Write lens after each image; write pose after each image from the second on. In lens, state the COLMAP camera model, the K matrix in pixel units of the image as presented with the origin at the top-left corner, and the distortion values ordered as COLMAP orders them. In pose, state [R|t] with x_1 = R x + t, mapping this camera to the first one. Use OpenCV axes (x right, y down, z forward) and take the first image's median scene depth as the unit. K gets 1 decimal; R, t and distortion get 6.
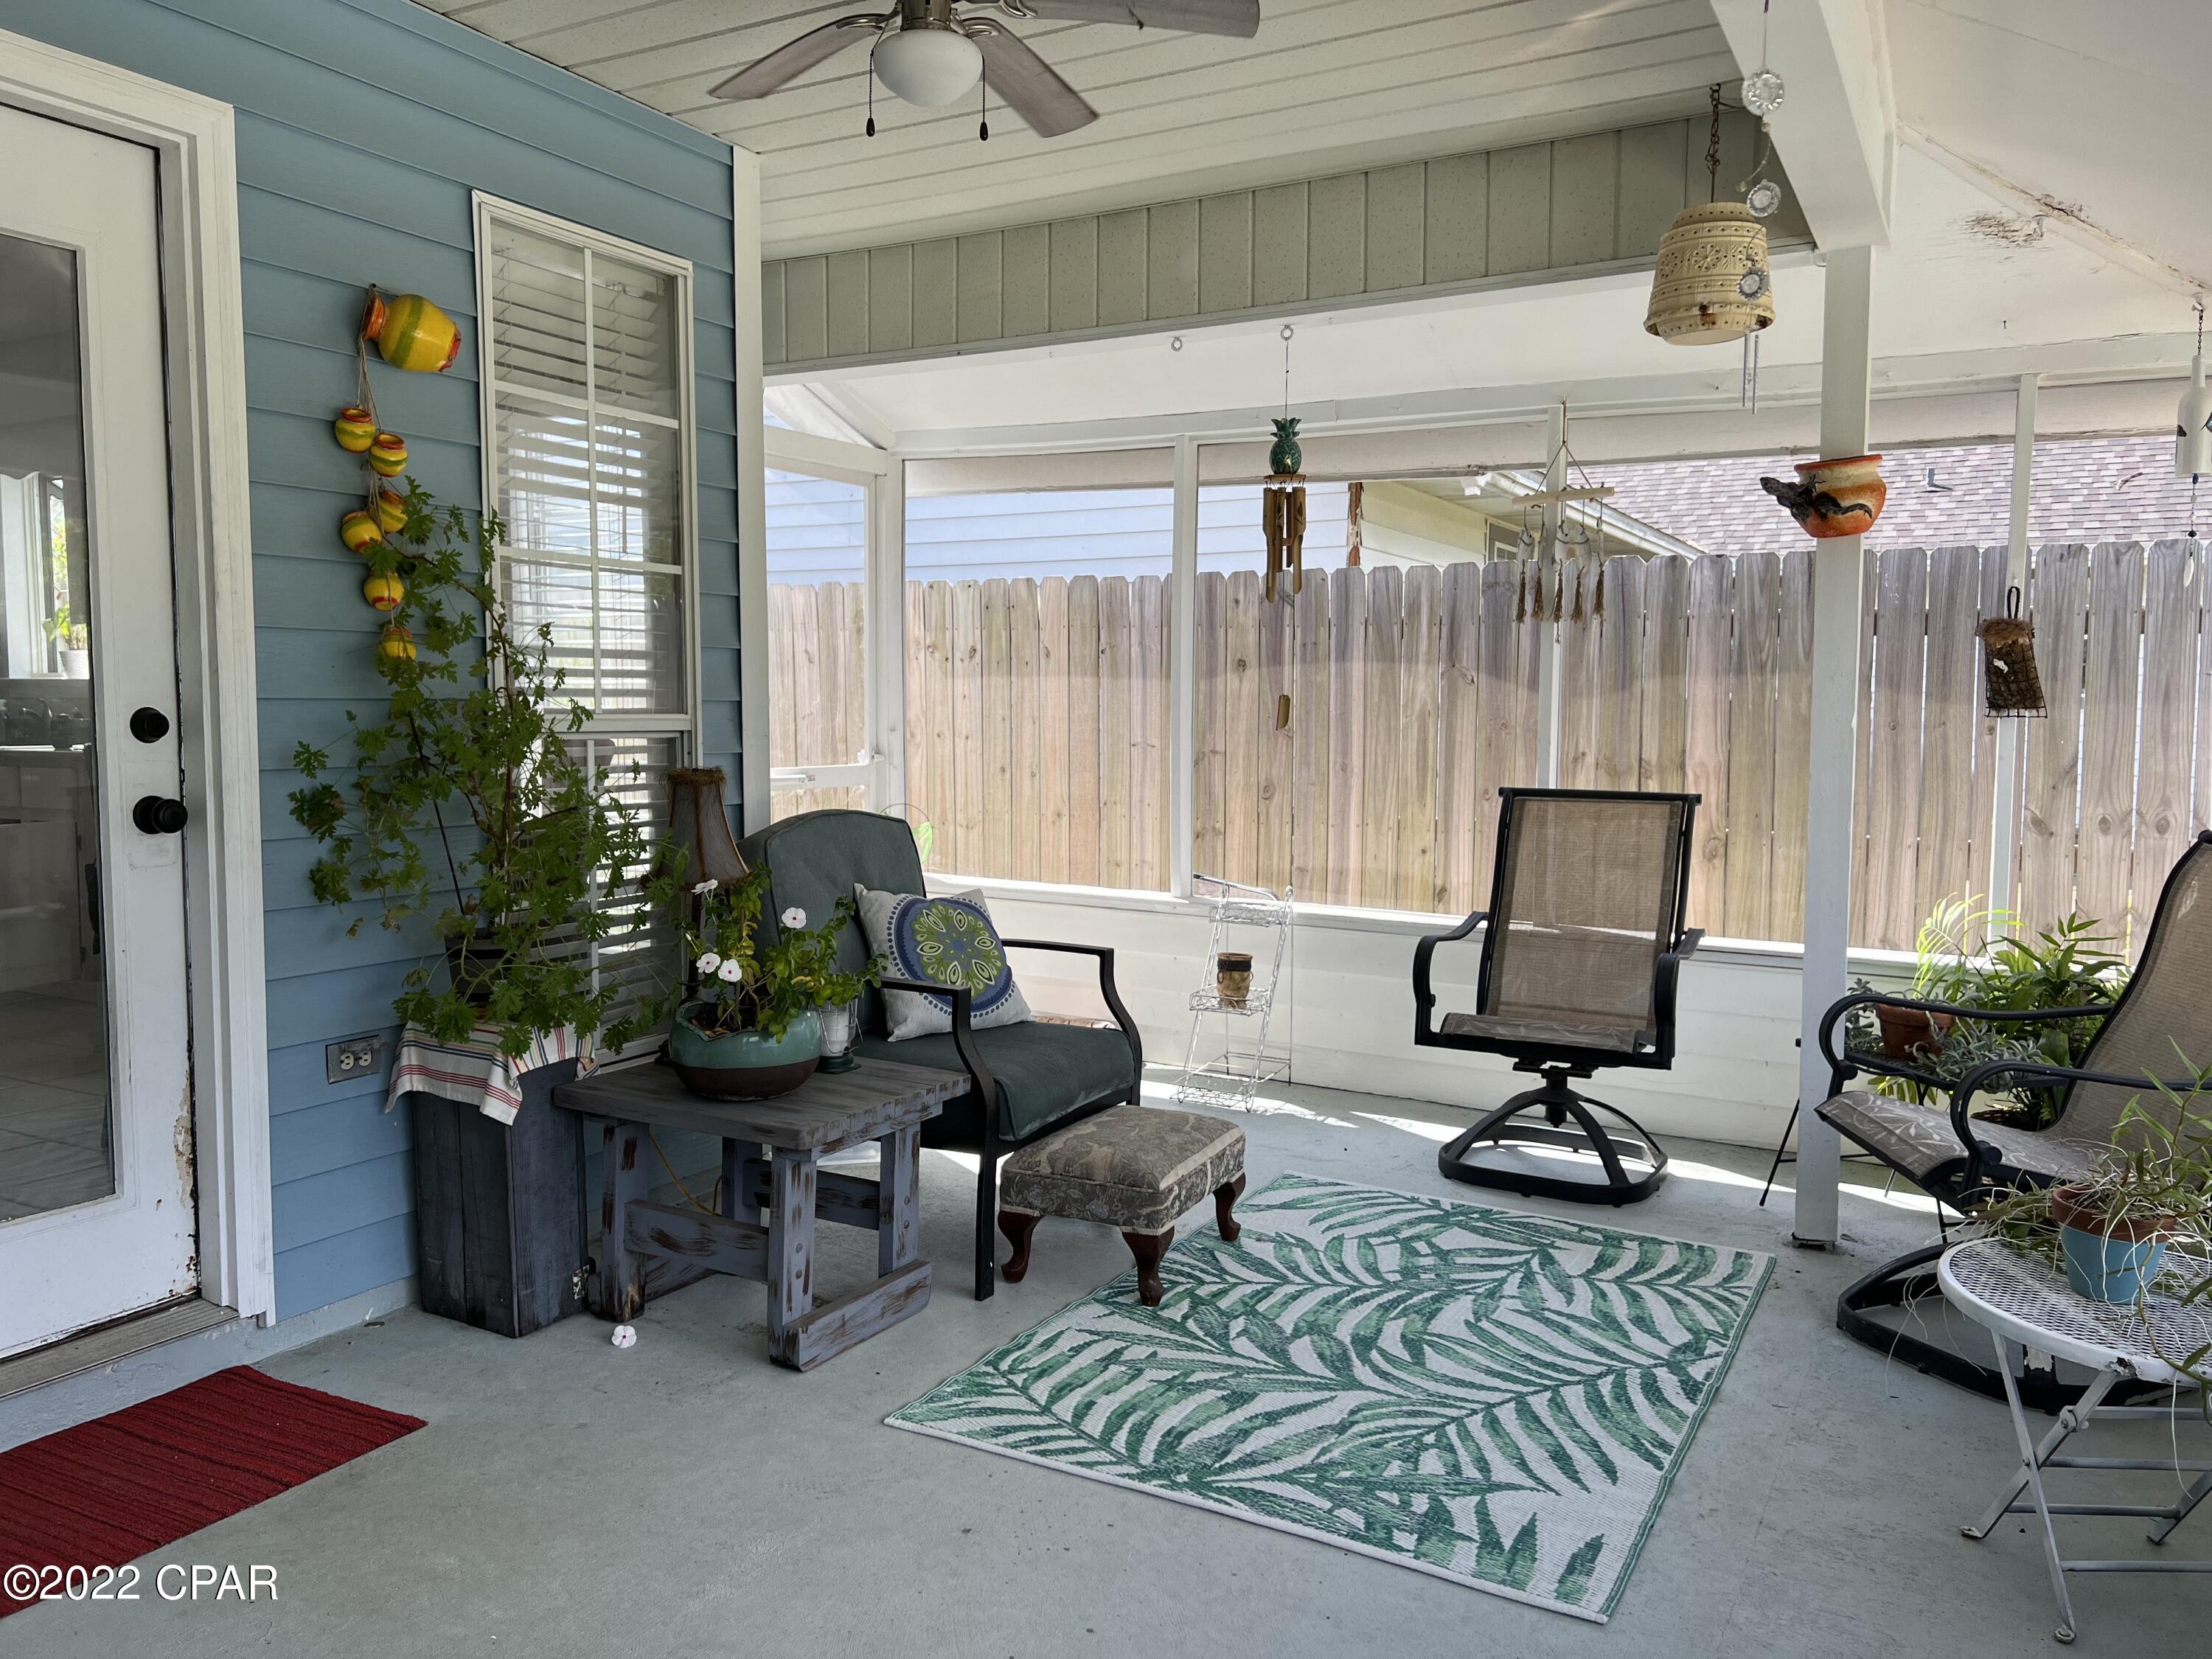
lens RADIAL K [[1663.2, 0, 1101.9], [0, 1663.2, 821.8], [0, 0, 1]] dist [0.038456, -0.025350]
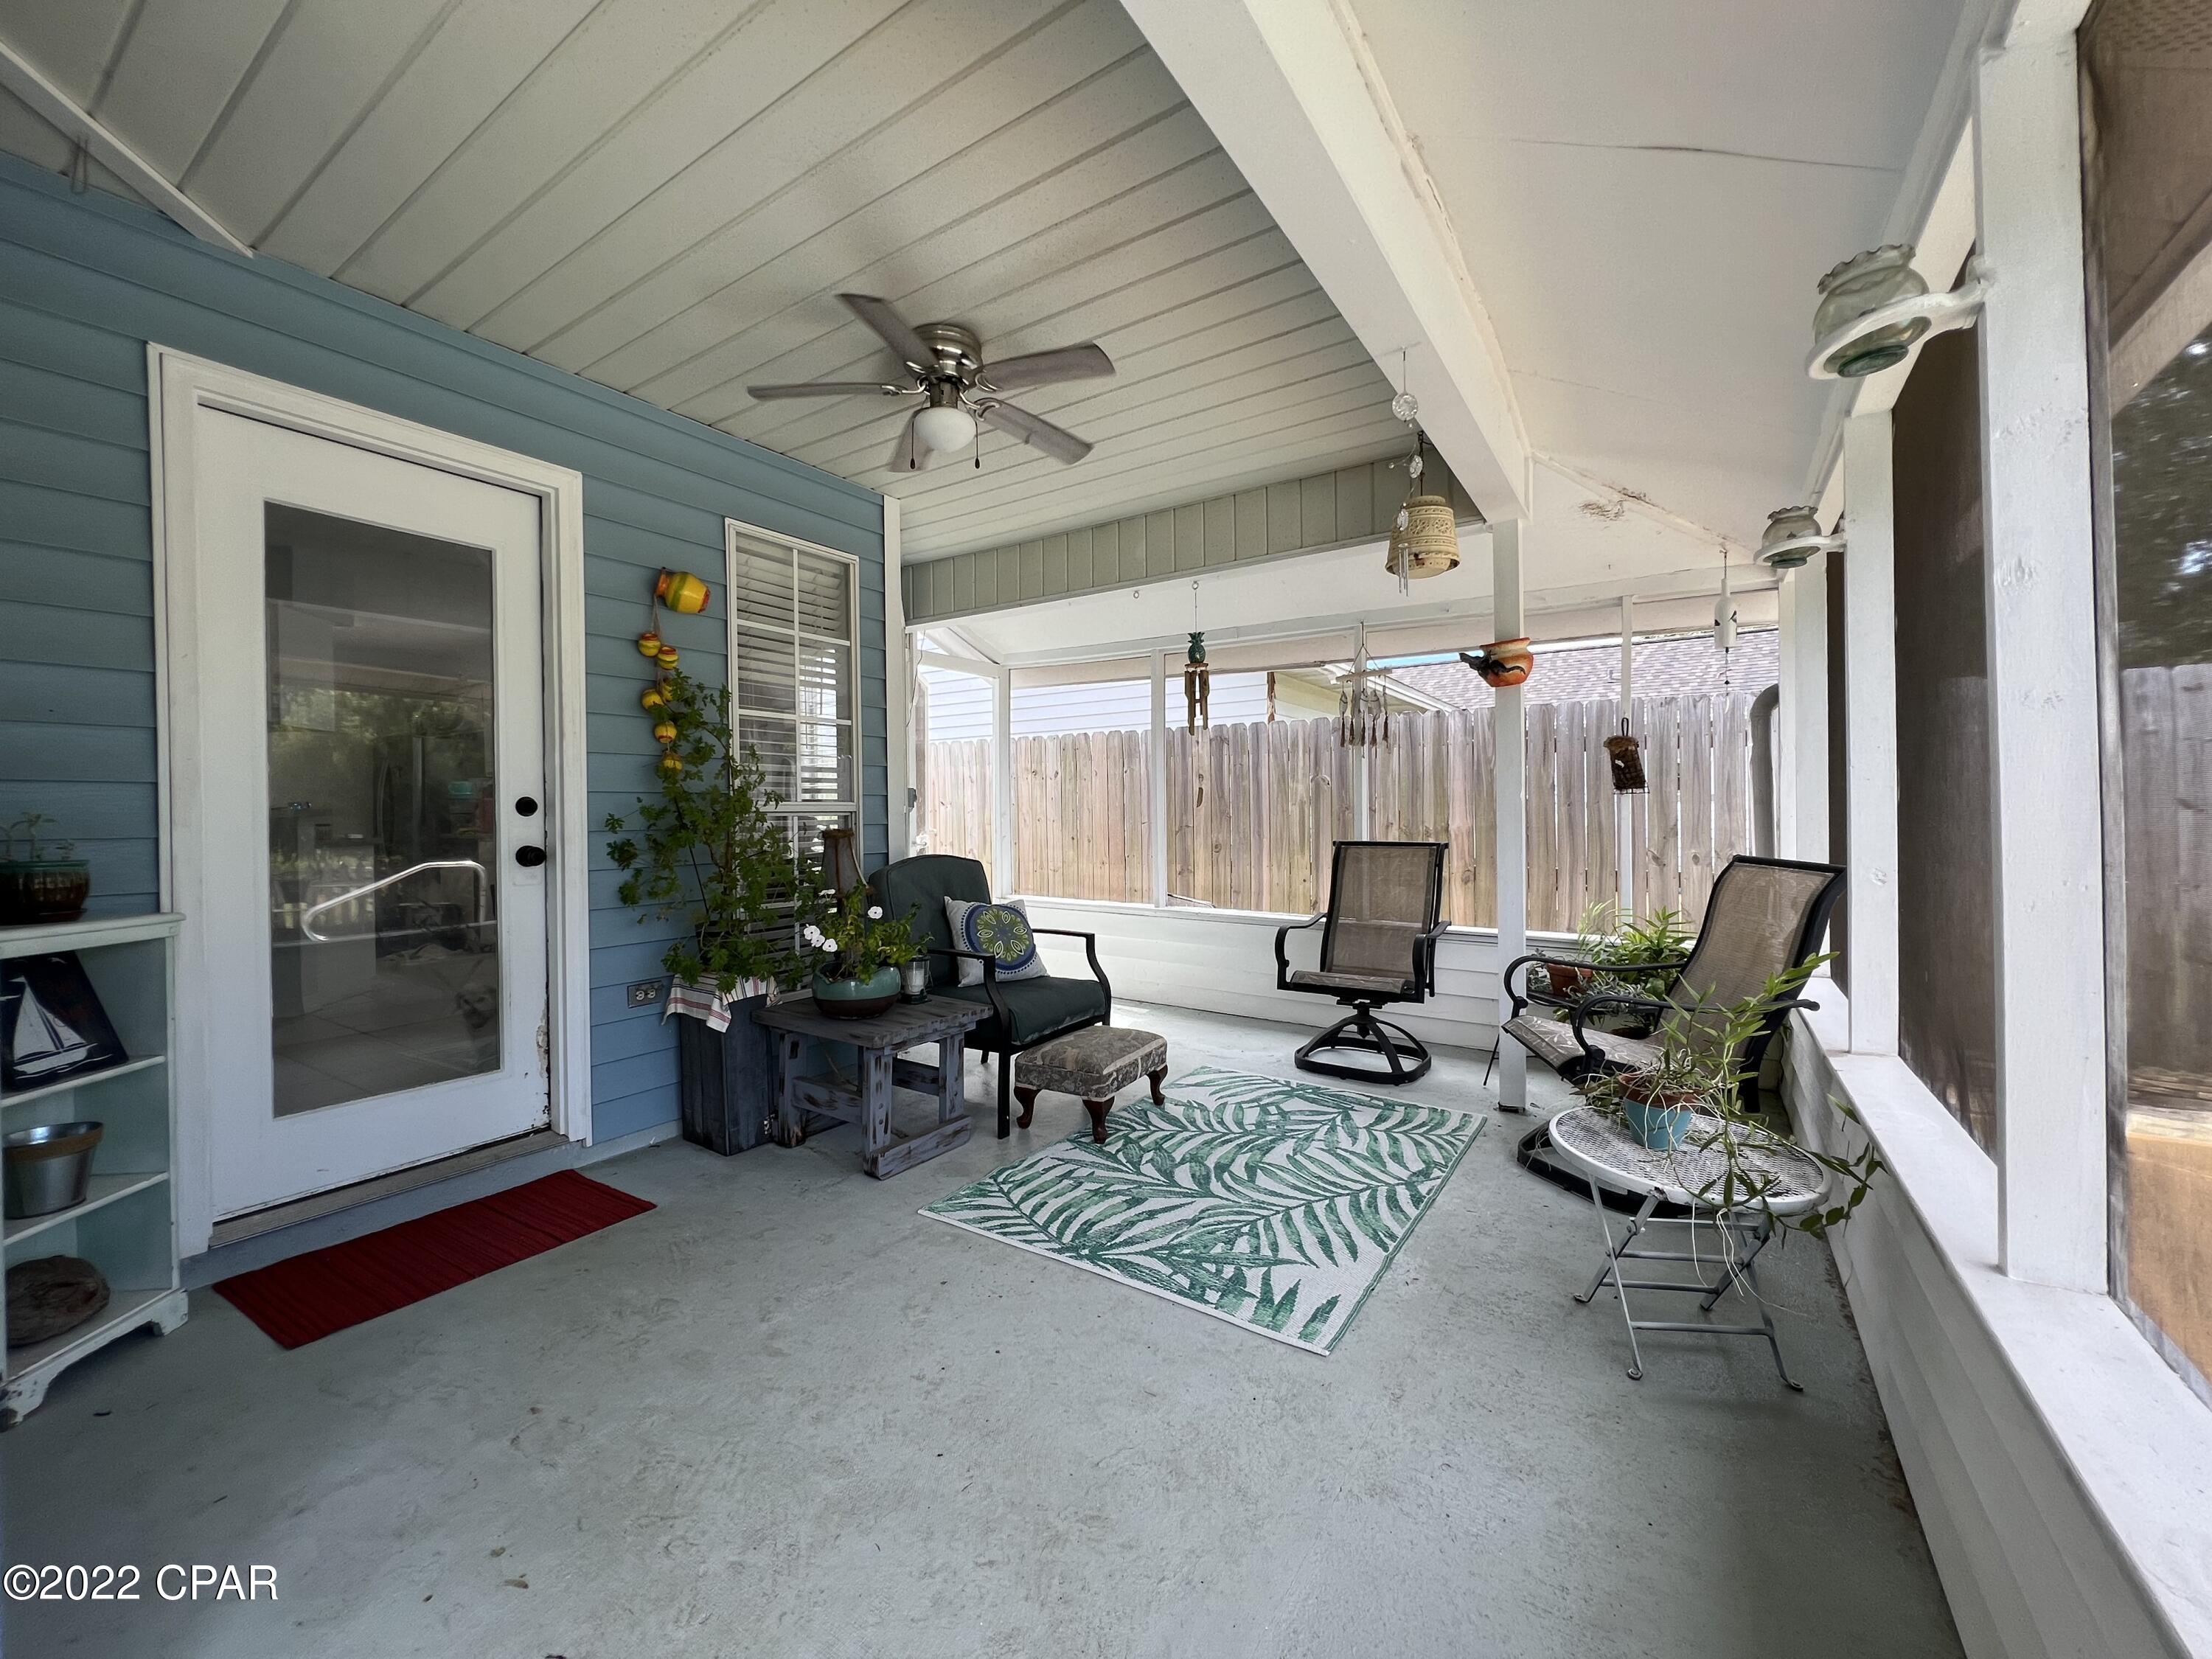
lens RADIAL K [[885.0, 0, 1104.8], [0, 885.0, 817.1], [0, 0, 1]] dist [-0.002542, 0.000625]
pose [[0.996624, -0.015497, -0.080621, 0.111663], [0.010143, 0.997742, -0.066400, 0.020144], [0.081468, 0.065358, 0.994531, 0.088579]]
